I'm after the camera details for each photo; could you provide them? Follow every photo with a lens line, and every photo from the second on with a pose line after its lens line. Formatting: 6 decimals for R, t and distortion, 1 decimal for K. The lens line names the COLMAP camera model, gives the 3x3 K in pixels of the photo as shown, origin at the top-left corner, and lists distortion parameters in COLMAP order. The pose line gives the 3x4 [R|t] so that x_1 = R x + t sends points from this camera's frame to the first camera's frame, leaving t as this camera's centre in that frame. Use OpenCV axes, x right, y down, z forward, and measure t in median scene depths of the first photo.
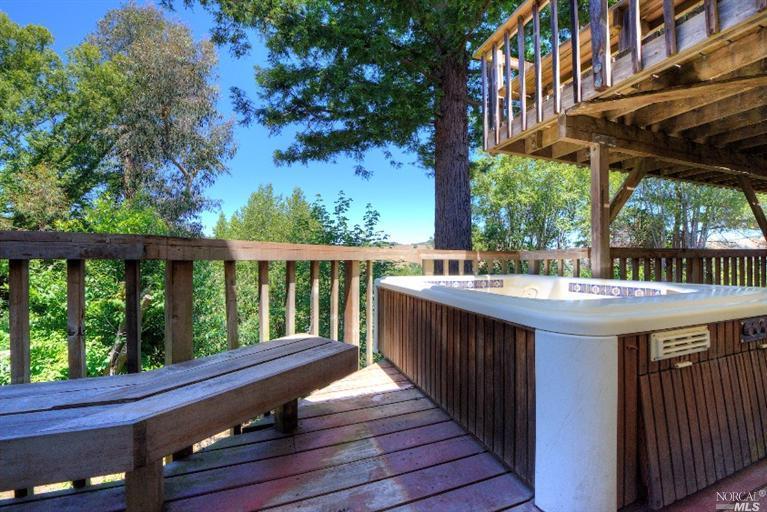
lens RADIAL K [[293.7, 0, 383.5], [0, 293.7, 256.0], [0, 0, 1]] dist [-0.048609, -0.000186]
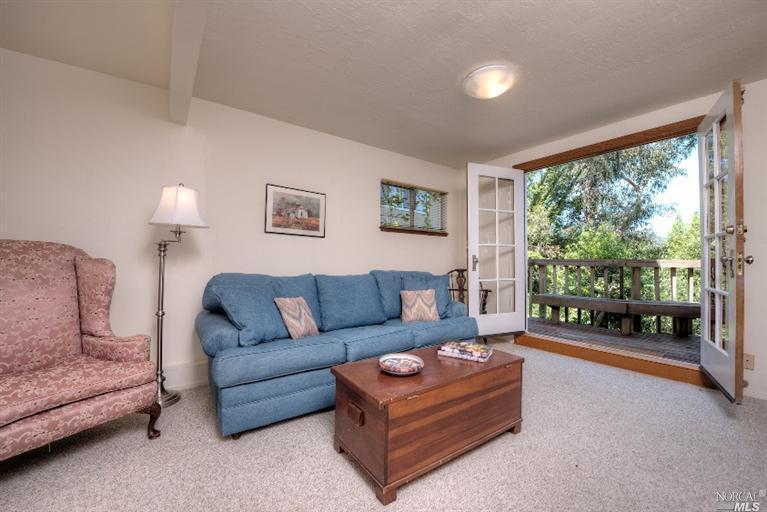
lens RADIAL K [[307.7, 0, 383.5], [0, 307.7, 256.0], [0, 0, 1]] dist [-0.020653, -0.000153]
pose [[0.269695, -0.003381, -0.962940, 0.167251], [-0.004580, 0.999978, -0.004793, -0.006890], [0.962935, 0.005703, 0.269674, -0.246356]]
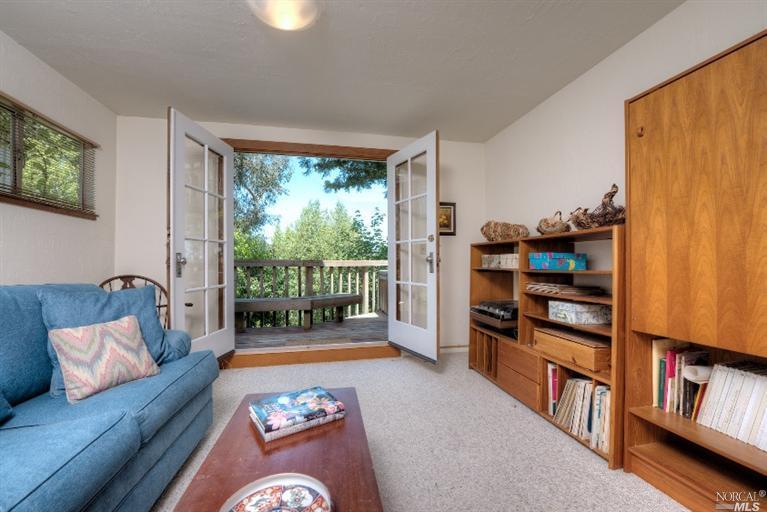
lens RADIAL K [[307.7, 0, 383.5], [0, 307.7, 256.0], [0, 0, 1]] dist [-0.020653, -0.000153]
pose [[0.989734, 0.005666, -0.142811, 0.069167], [-0.007867, 0.999859, -0.014851, -0.005746], [0.142706, 0.015822, 0.989639, -0.252661]]
